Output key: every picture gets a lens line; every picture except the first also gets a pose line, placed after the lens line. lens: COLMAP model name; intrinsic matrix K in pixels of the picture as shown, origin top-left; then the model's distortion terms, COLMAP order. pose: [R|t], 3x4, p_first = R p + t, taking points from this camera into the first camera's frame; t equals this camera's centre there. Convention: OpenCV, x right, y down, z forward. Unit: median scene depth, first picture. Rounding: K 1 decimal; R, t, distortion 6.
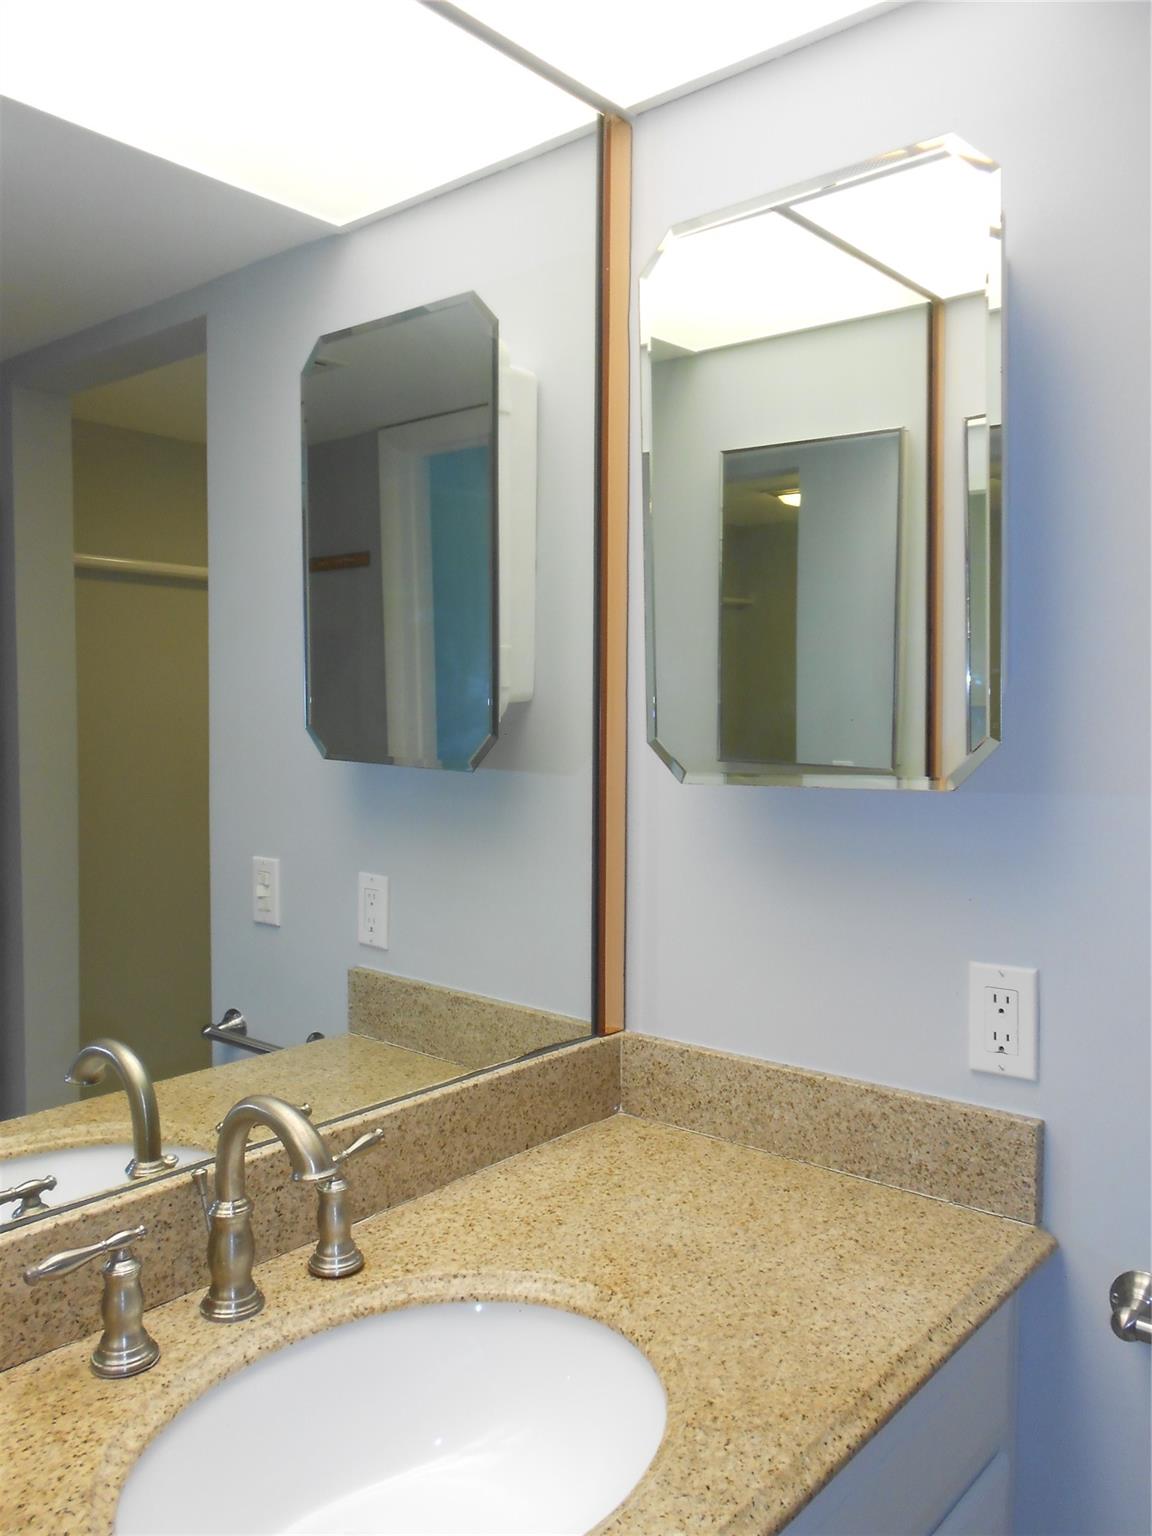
lens RADIAL K [[1193.0, 0, 576.0], [0, 1193.0, 768.0], [0, 0, 1]] dist [0.031952, -0.002092]
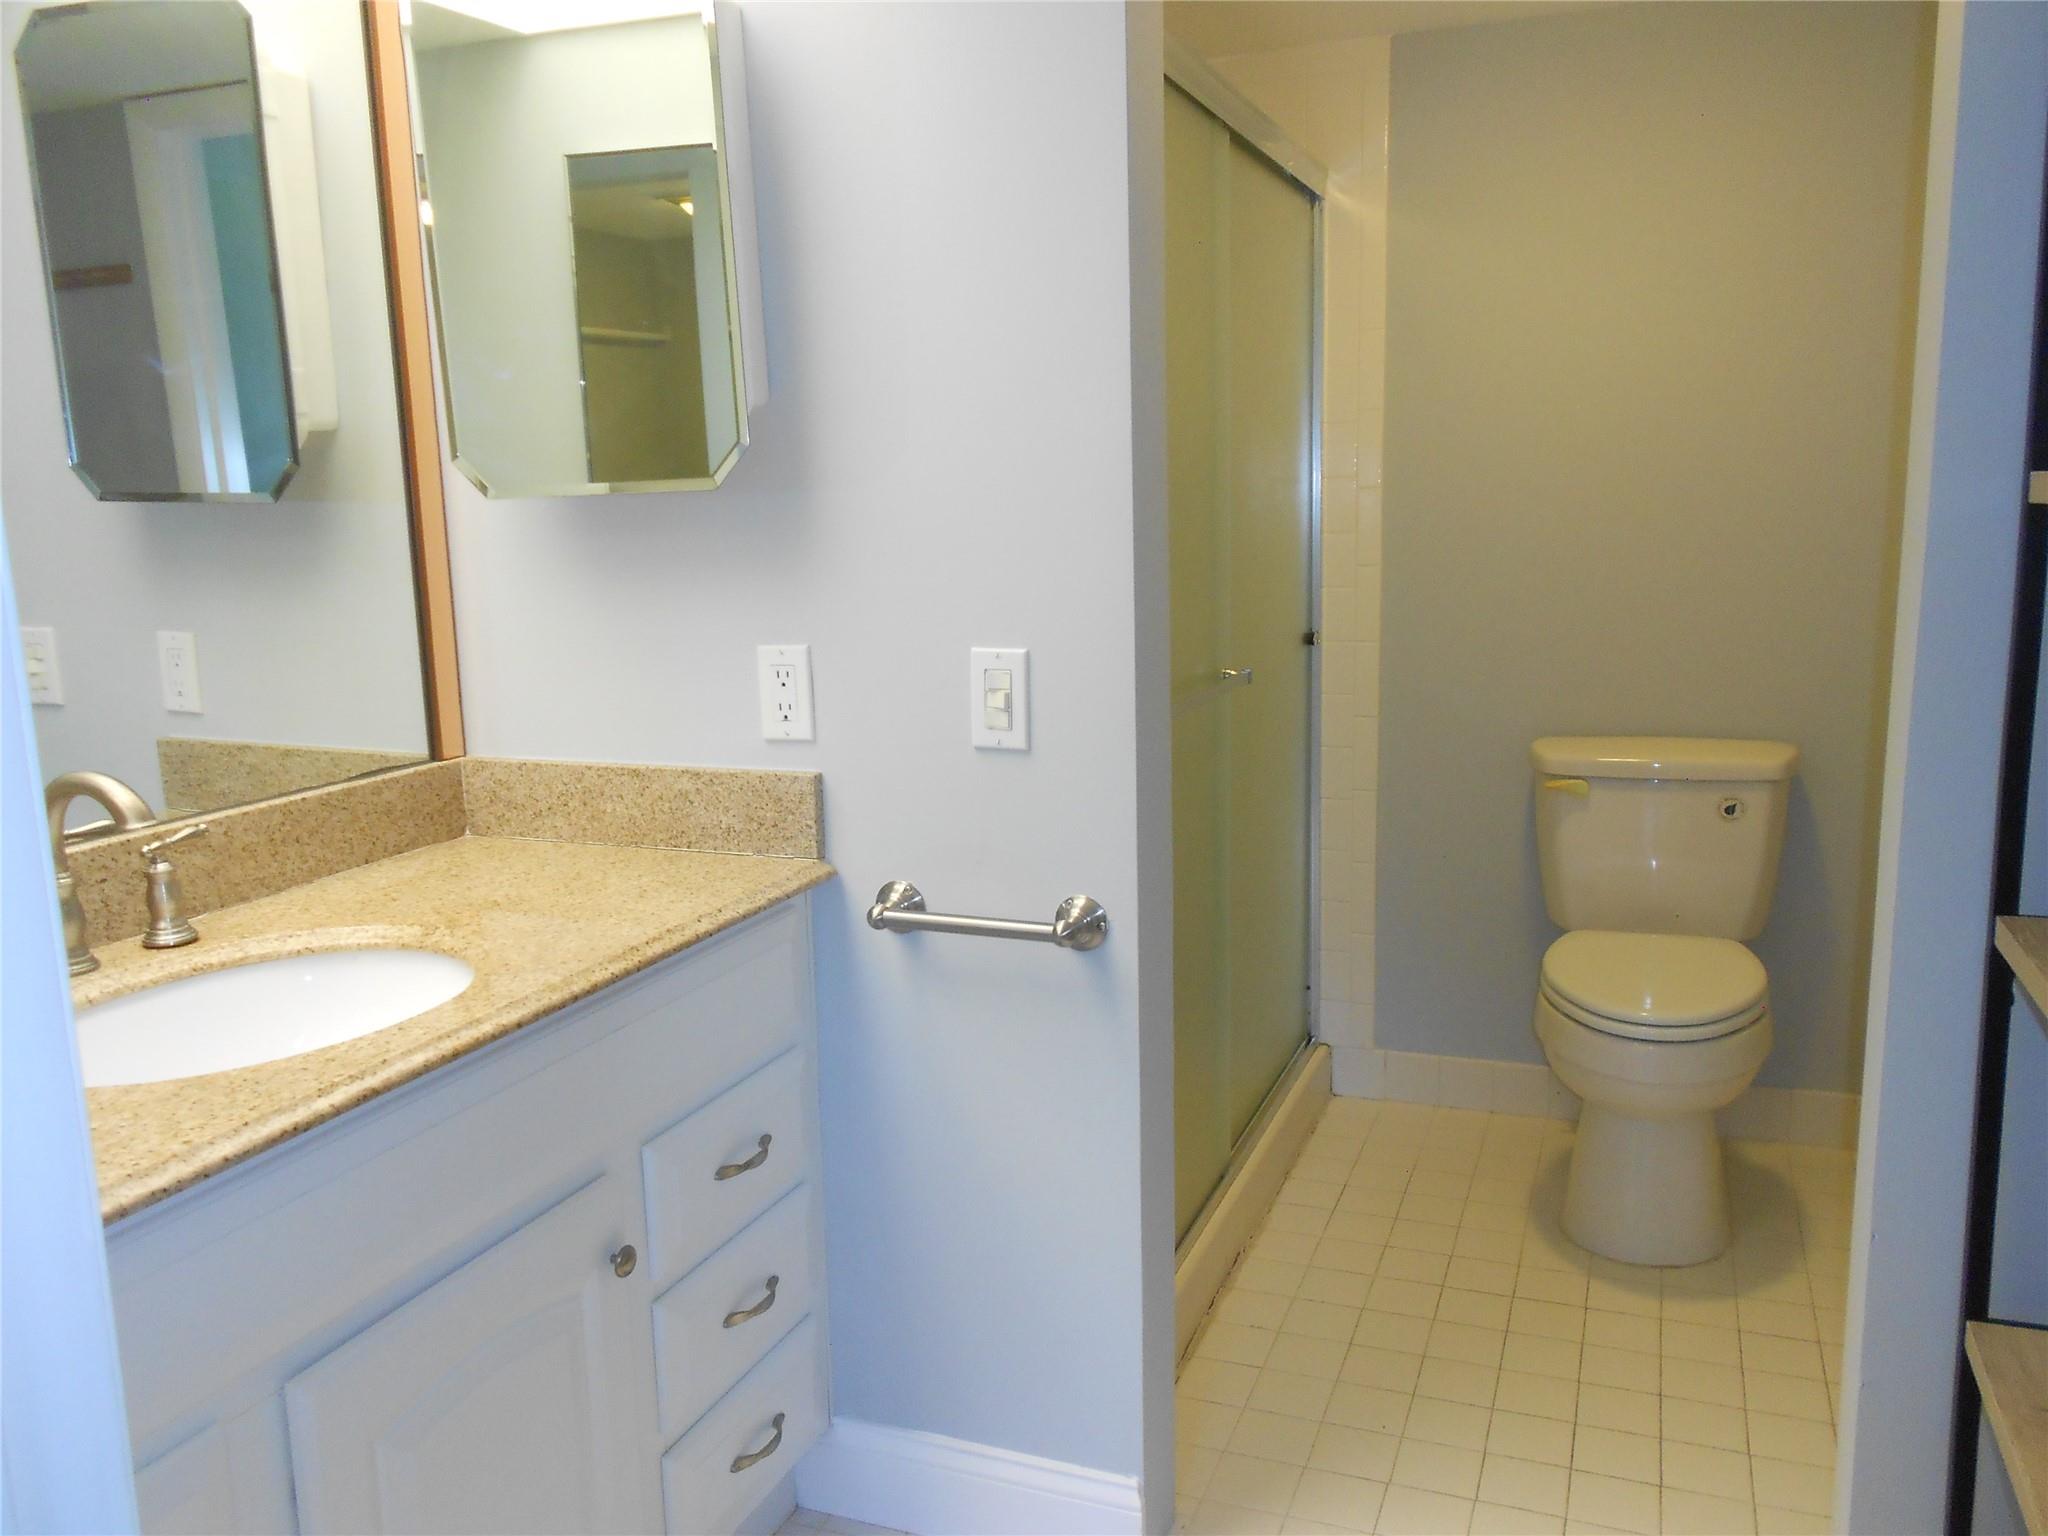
lens RADIAL K [[1581.8, 0, 1024.0], [0, 1581.8, 768.0], [0, 0, 1]] dist [-0.037991, 0.089280]
pose [[0.947481, -0.078906, 0.309925, 0.087868], [0.039243, 0.990446, 0.132196, 0.083038], [-0.317395, -0.113091, 0.941526, -0.490790]]
